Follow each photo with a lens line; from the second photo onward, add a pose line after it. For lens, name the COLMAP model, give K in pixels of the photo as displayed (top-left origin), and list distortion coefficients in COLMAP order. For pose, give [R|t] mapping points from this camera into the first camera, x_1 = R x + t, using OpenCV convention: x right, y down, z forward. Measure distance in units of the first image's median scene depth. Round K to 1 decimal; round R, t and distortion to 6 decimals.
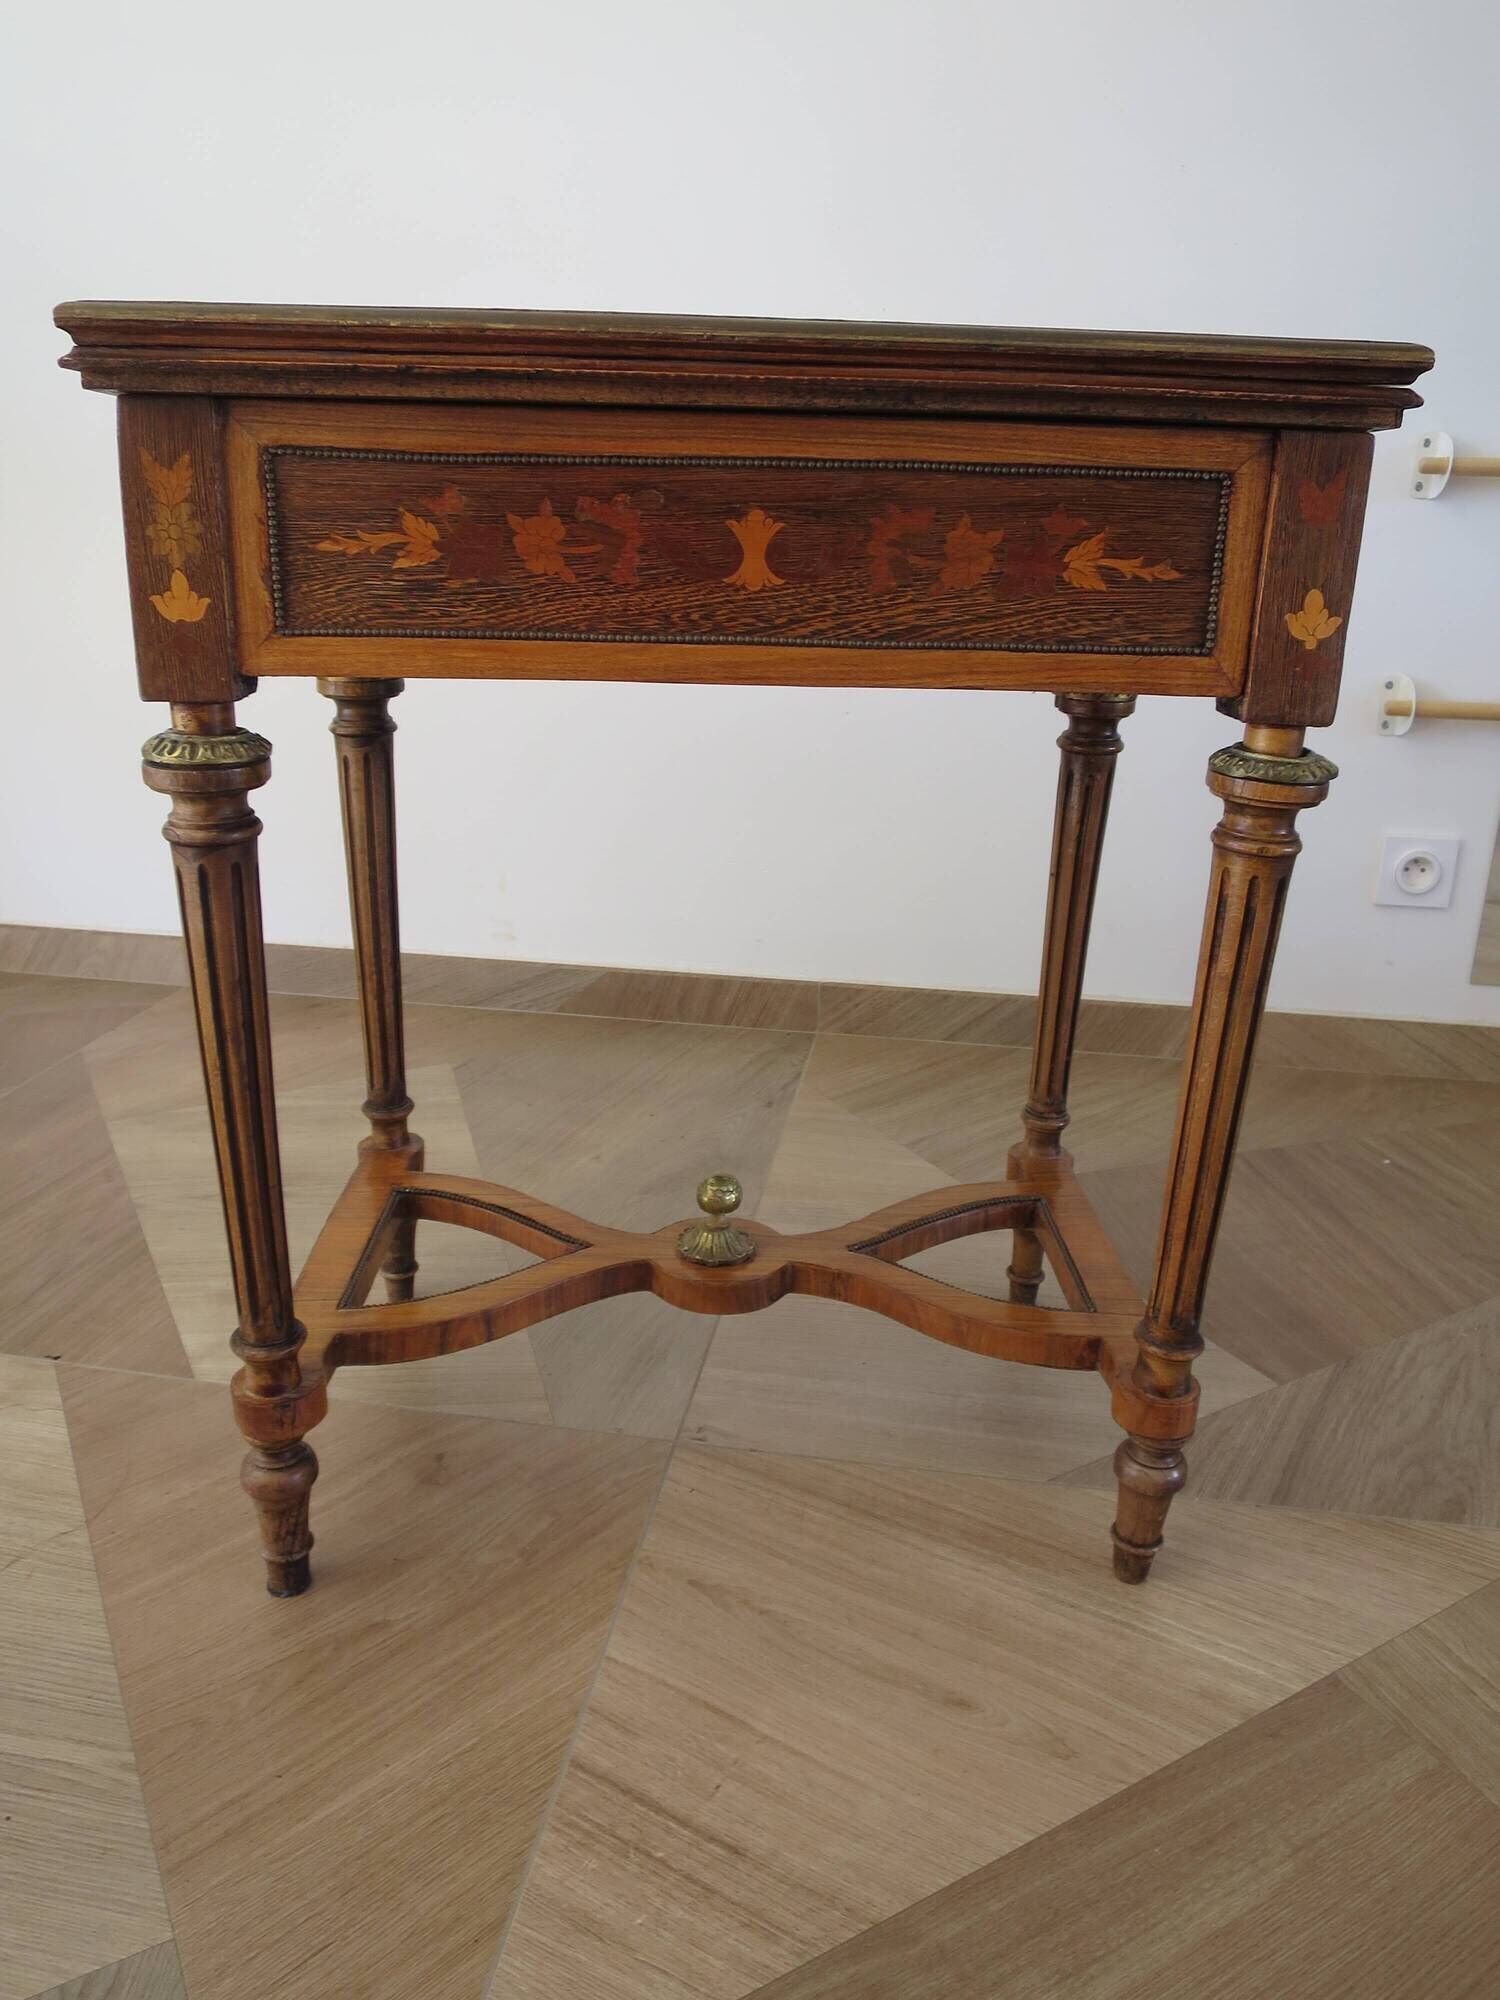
lens RADIAL K [[1439.1, 0, 754.6], [0, 1439.1, 1009.2], [0, 0, 1]] dist [-0.047350, 0.014117]
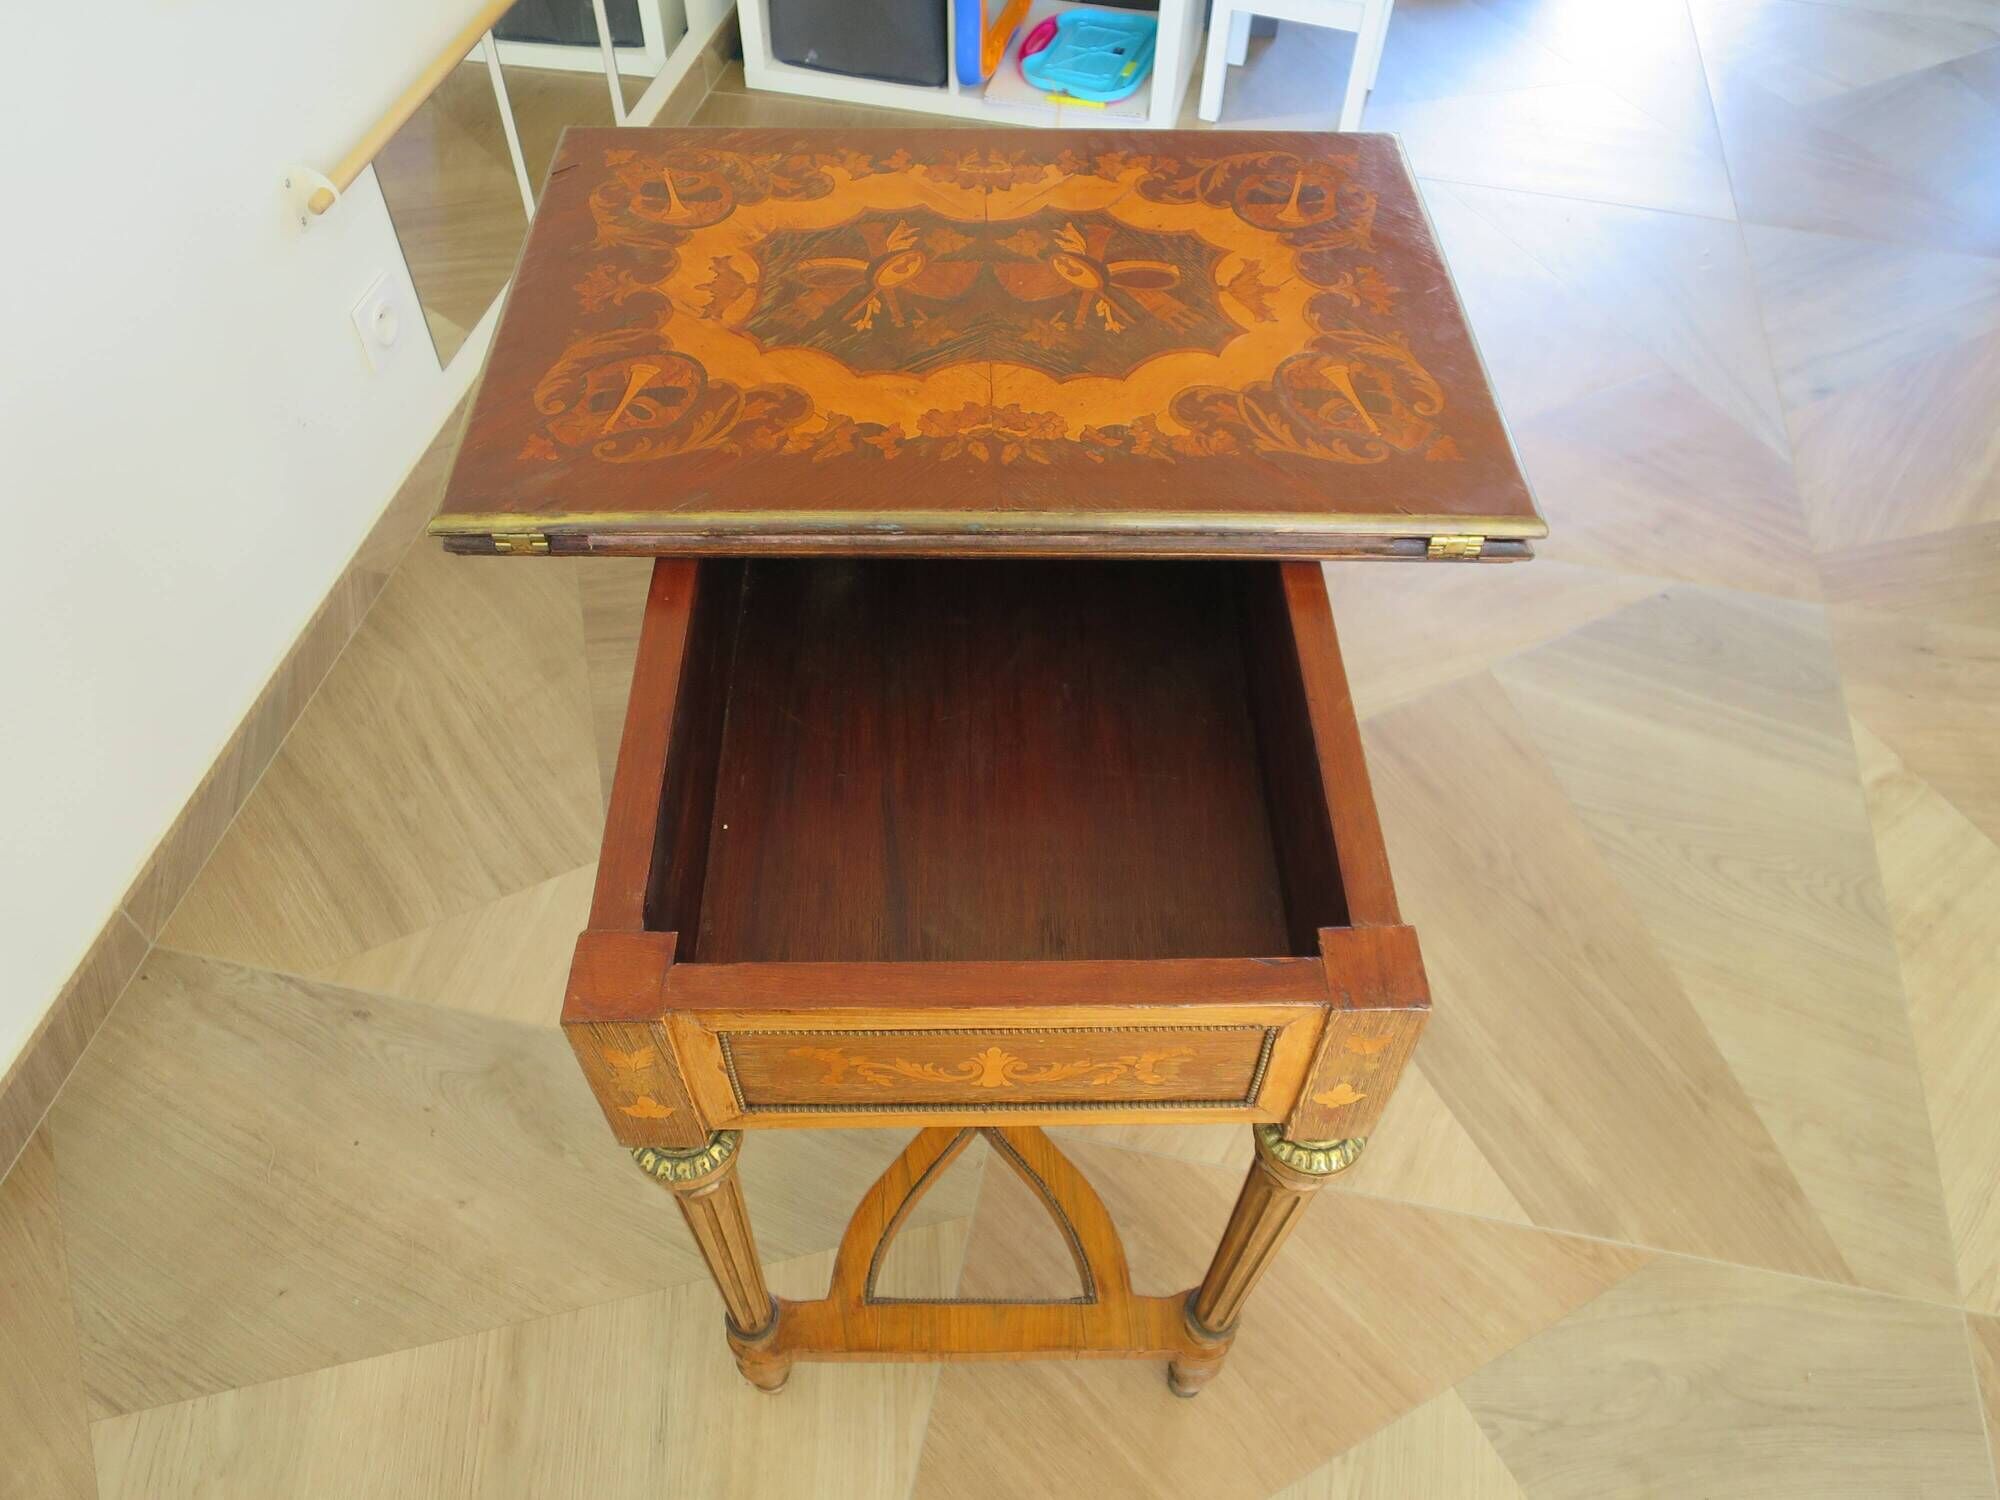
lens RADIAL K [[1439.1, 0, 1000.1], [0, 1439.1, 748.6], [0, 0, 1]] dist [-0.047350, 0.014117]
pose [[0.044905, -0.799376, 0.599150, -0.663701], [0.316569, 0.580232, 0.750410, -1.015880], [-0.947506, 0.155975, 0.279113, 0.697620]]
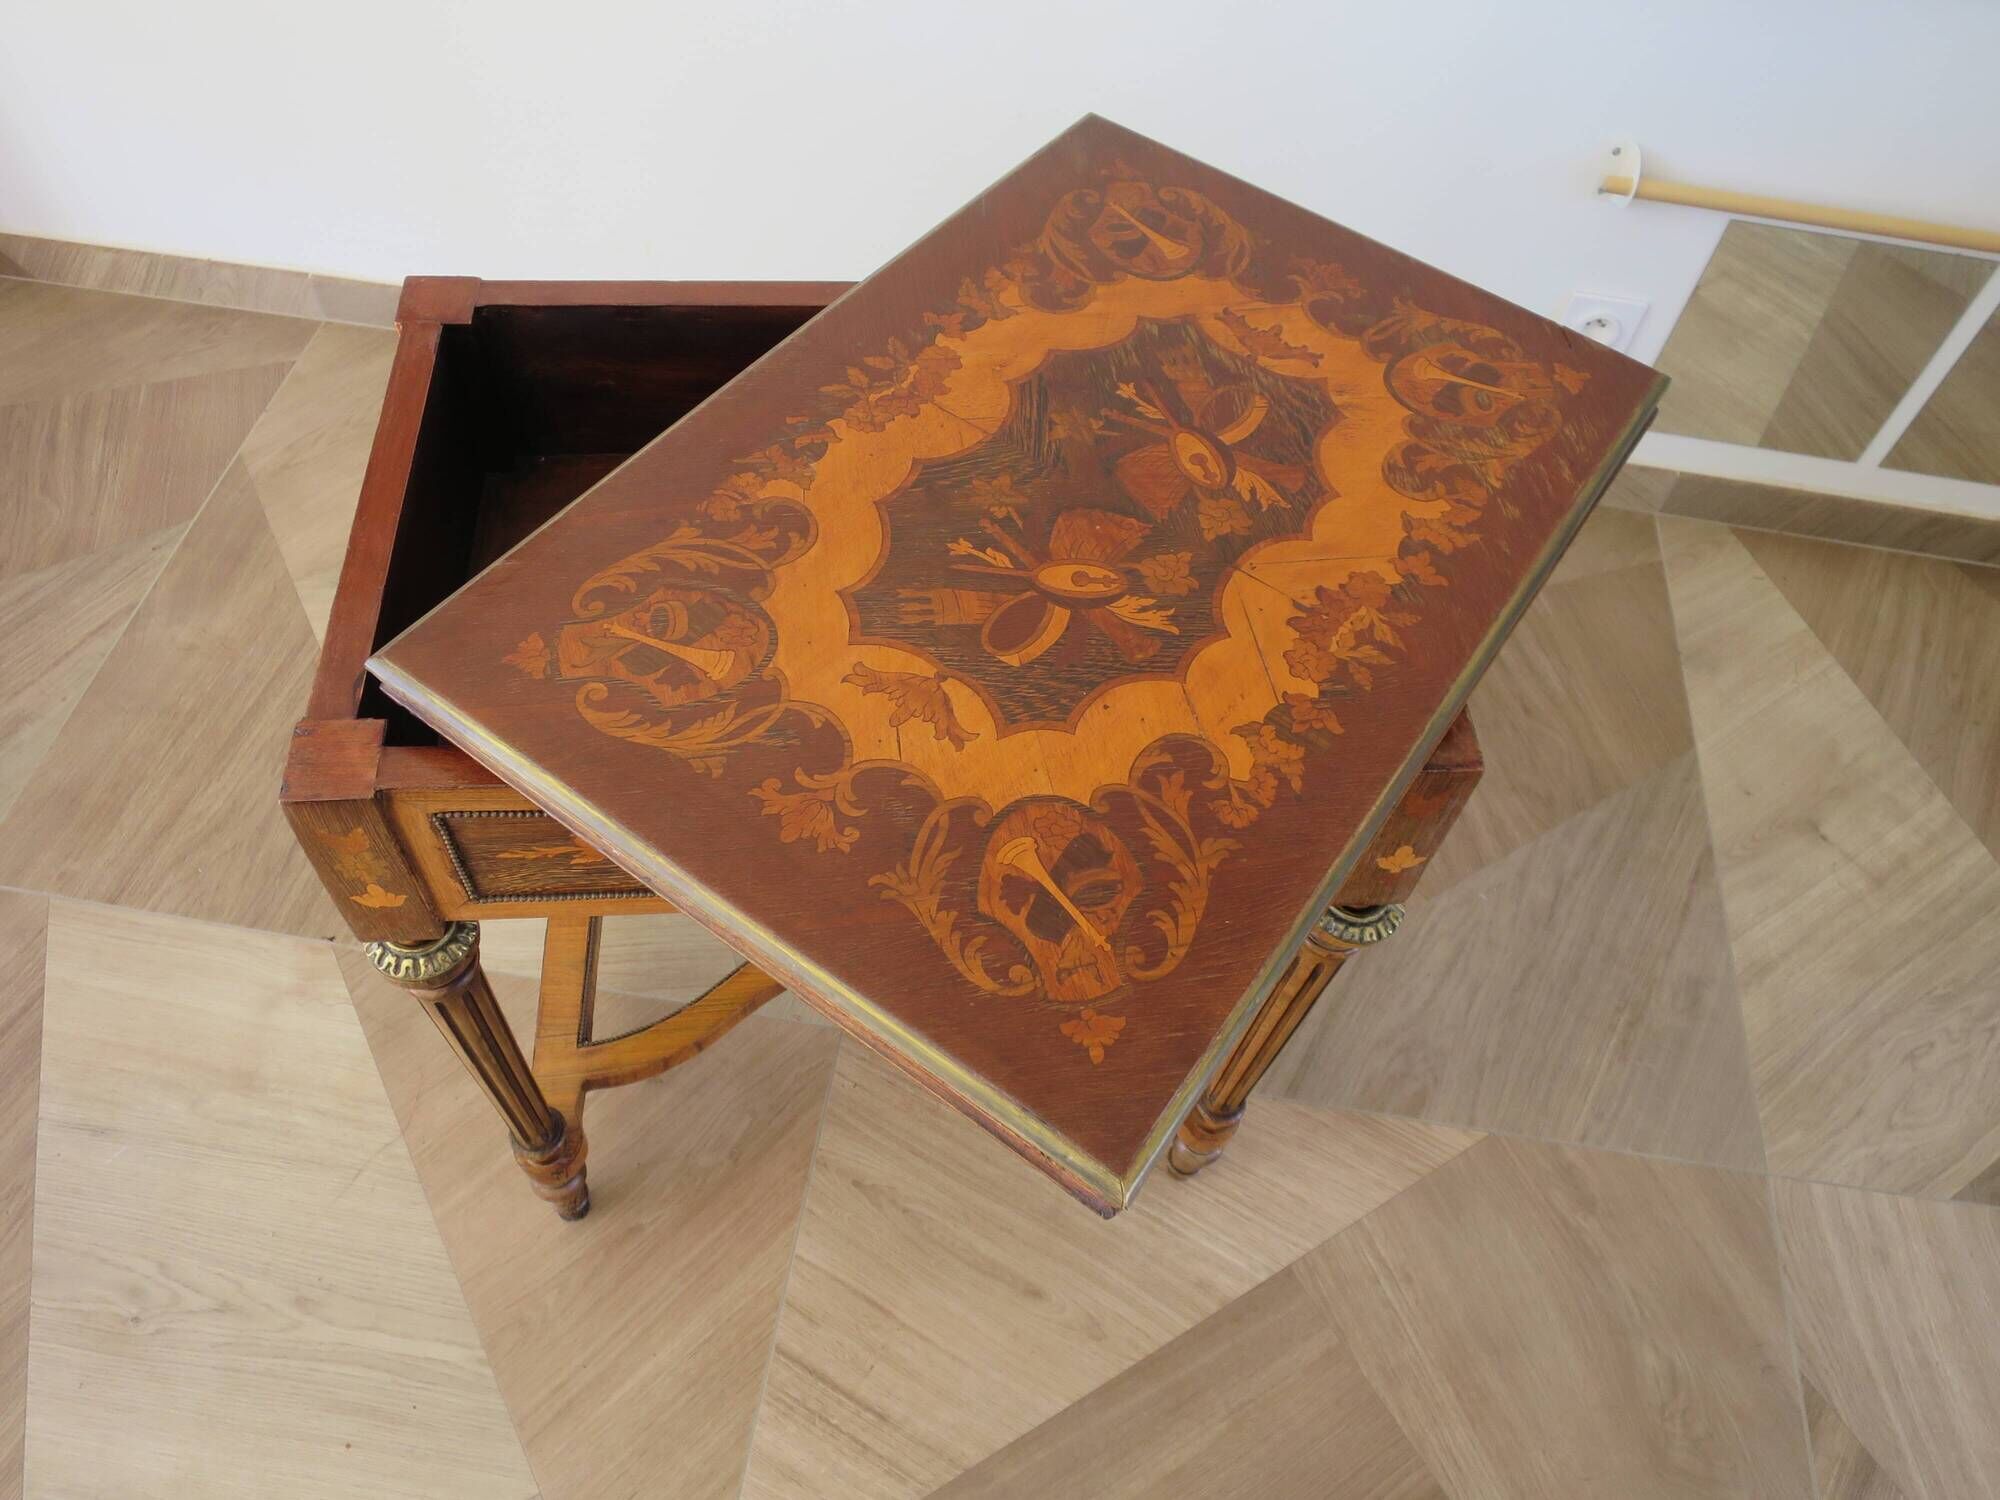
lens RADIAL K [[1439.1, 0, 1004.3], [0, 1439.1, 752.7], [0, 0, 1]] dist [-0.047350, 0.014117]
pose [[0.998697, 0.012694, 0.049427, 0.028774], [-0.039074, 0.813211, 0.580656, -0.787867], [-0.032824, -0.581831, 0.812647, 0.103428]]
